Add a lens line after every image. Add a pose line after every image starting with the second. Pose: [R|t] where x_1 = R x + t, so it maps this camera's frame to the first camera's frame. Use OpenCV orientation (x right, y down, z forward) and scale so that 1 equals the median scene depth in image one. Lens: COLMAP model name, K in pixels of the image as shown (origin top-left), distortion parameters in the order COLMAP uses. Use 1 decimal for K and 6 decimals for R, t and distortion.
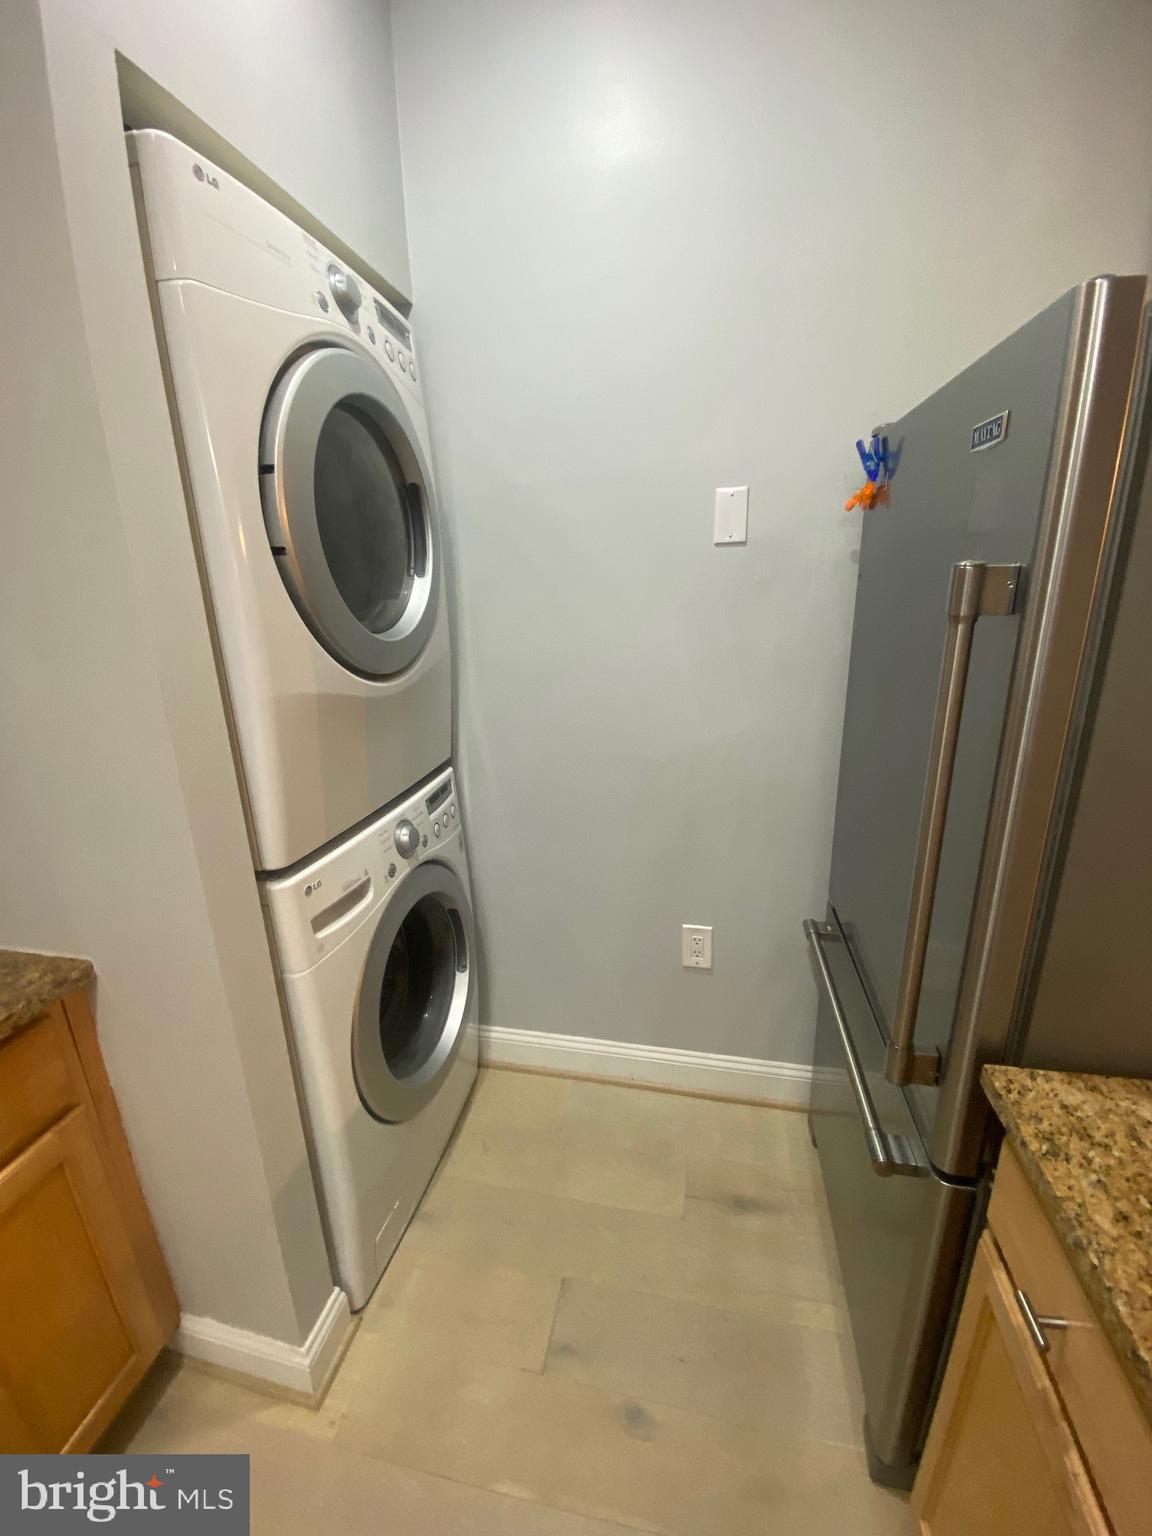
lens RADIAL K [[613.0, 0, 576.0], [0, 613.0, 768.0], [0, 0, 1]] dist [0.028842, -0.024668]
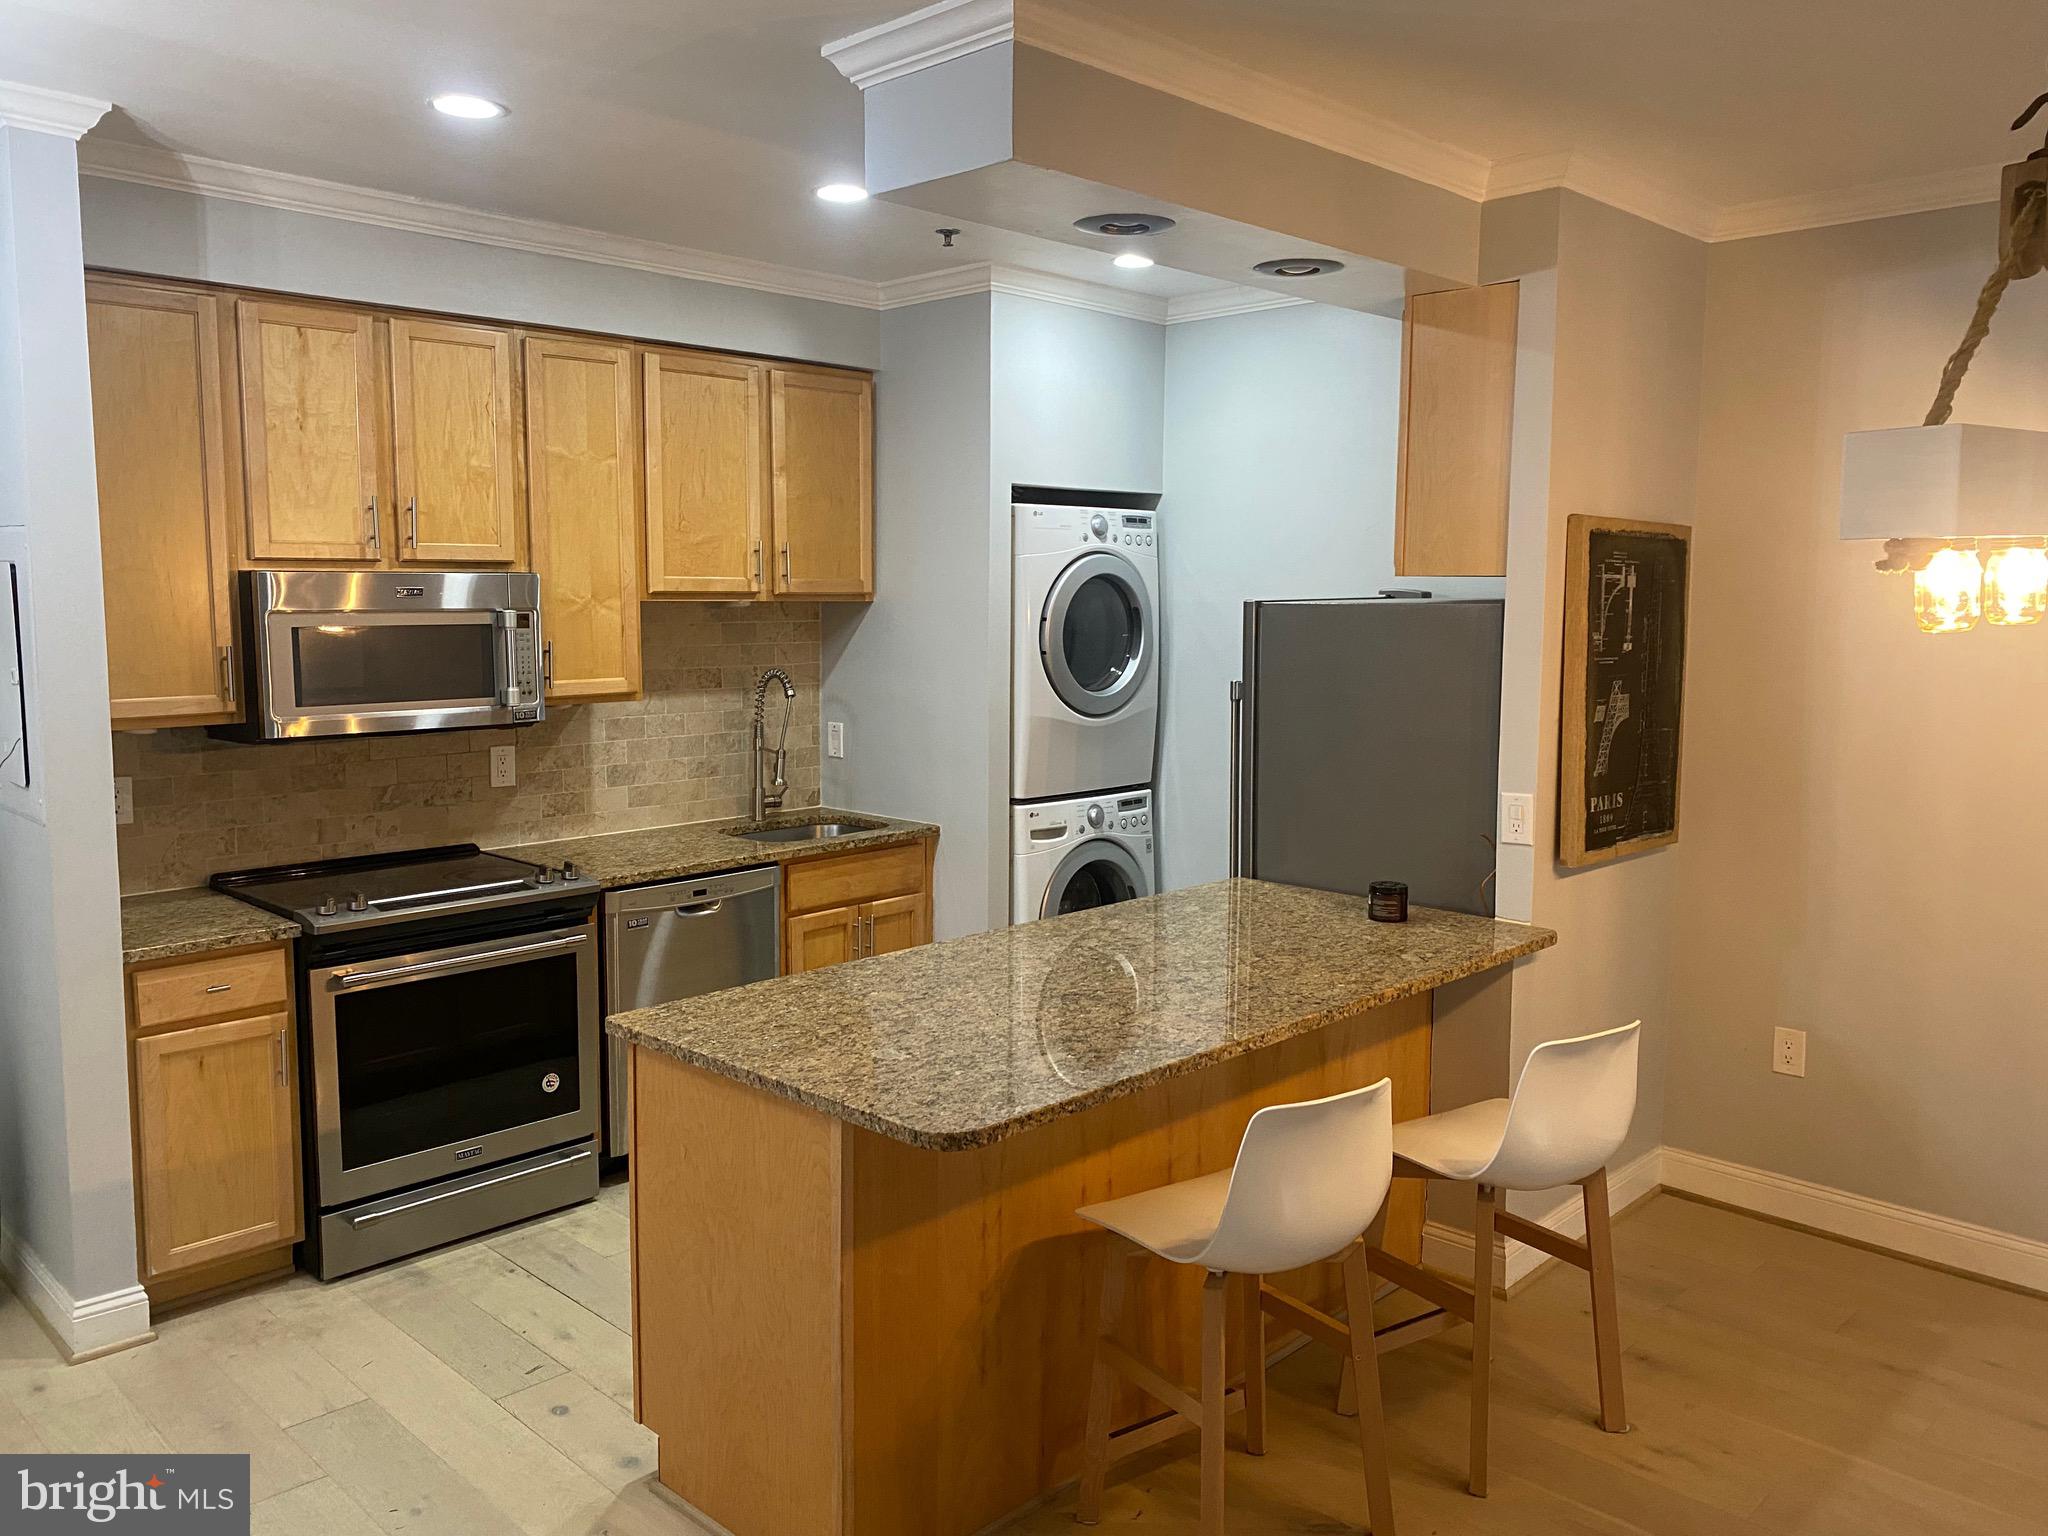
lens RADIAL K [[1560.8, 0, 1024.0], [0, 1560.8, 768.0], [0, 0, 1]] dist [0.022640, -0.043856]
pose [[0.841578, 0.094571, -0.531792, 1.994728], [-0.182645, 0.976382, -0.115407, 0.575704], [0.508318, 0.194254, 0.838974, -2.944628]]
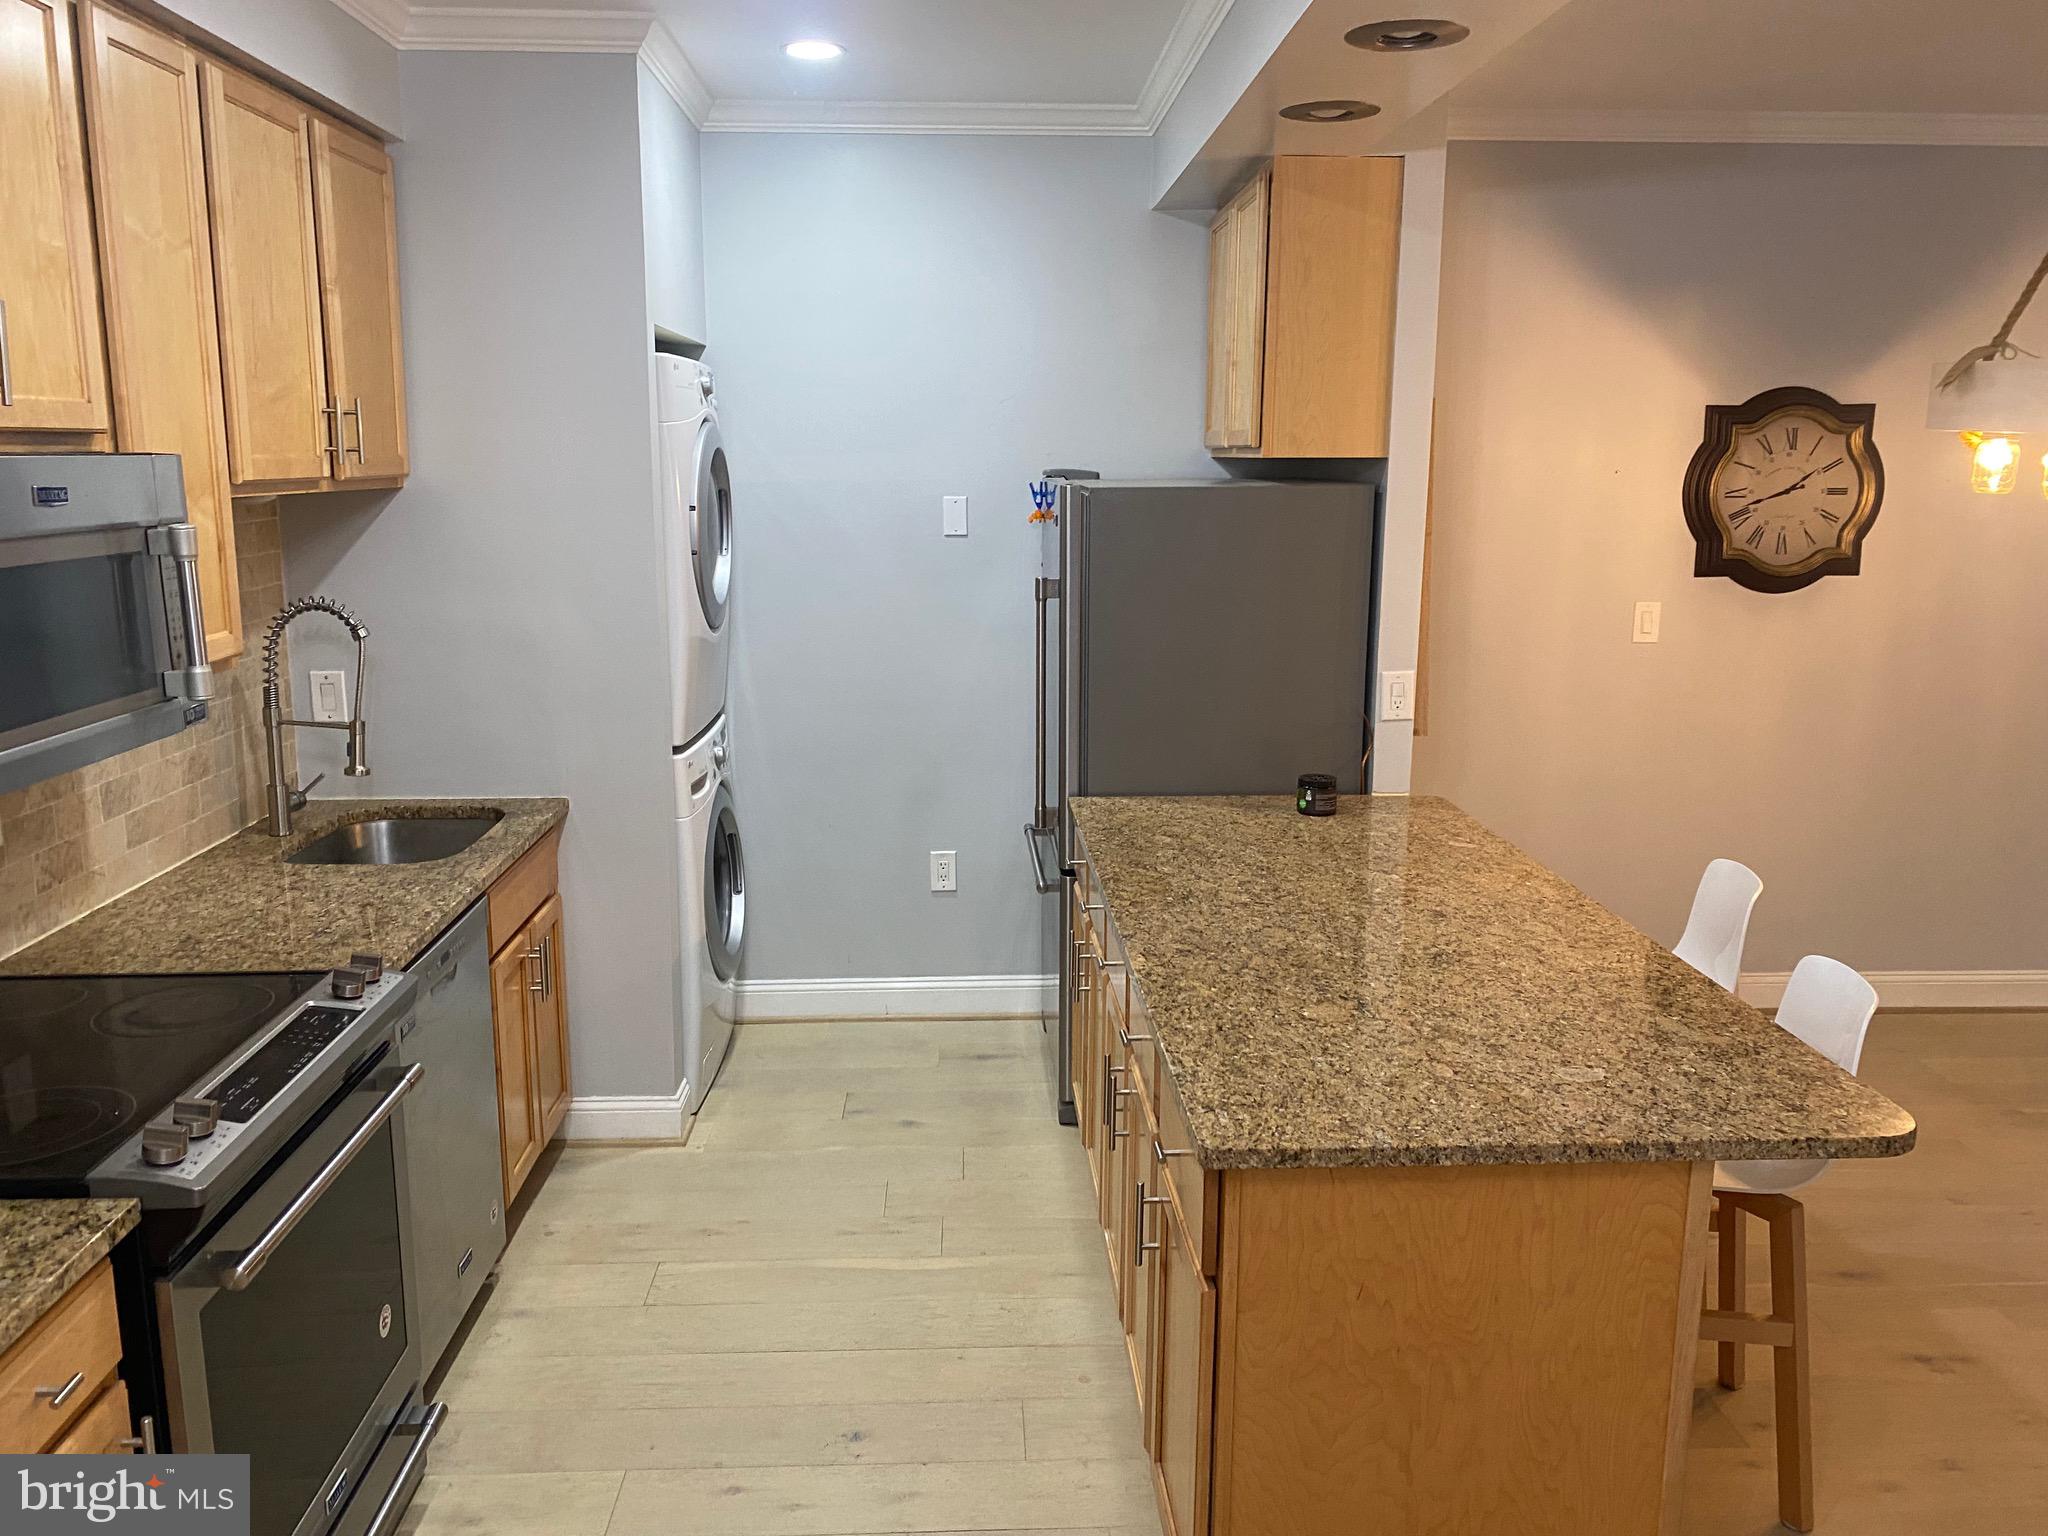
lens RADIAL K [[1560.8, 0, 1024.0], [0, 1560.8, 768.0], [0, 0, 1]] dist [0.022640, -0.043856]
pose [[0.969603, -0.015243, 0.244209, -0.525626], [0.038797, 0.995009, -0.091935, 0.542397], [-0.241588, 0.098615, 0.965355, -2.687525]]
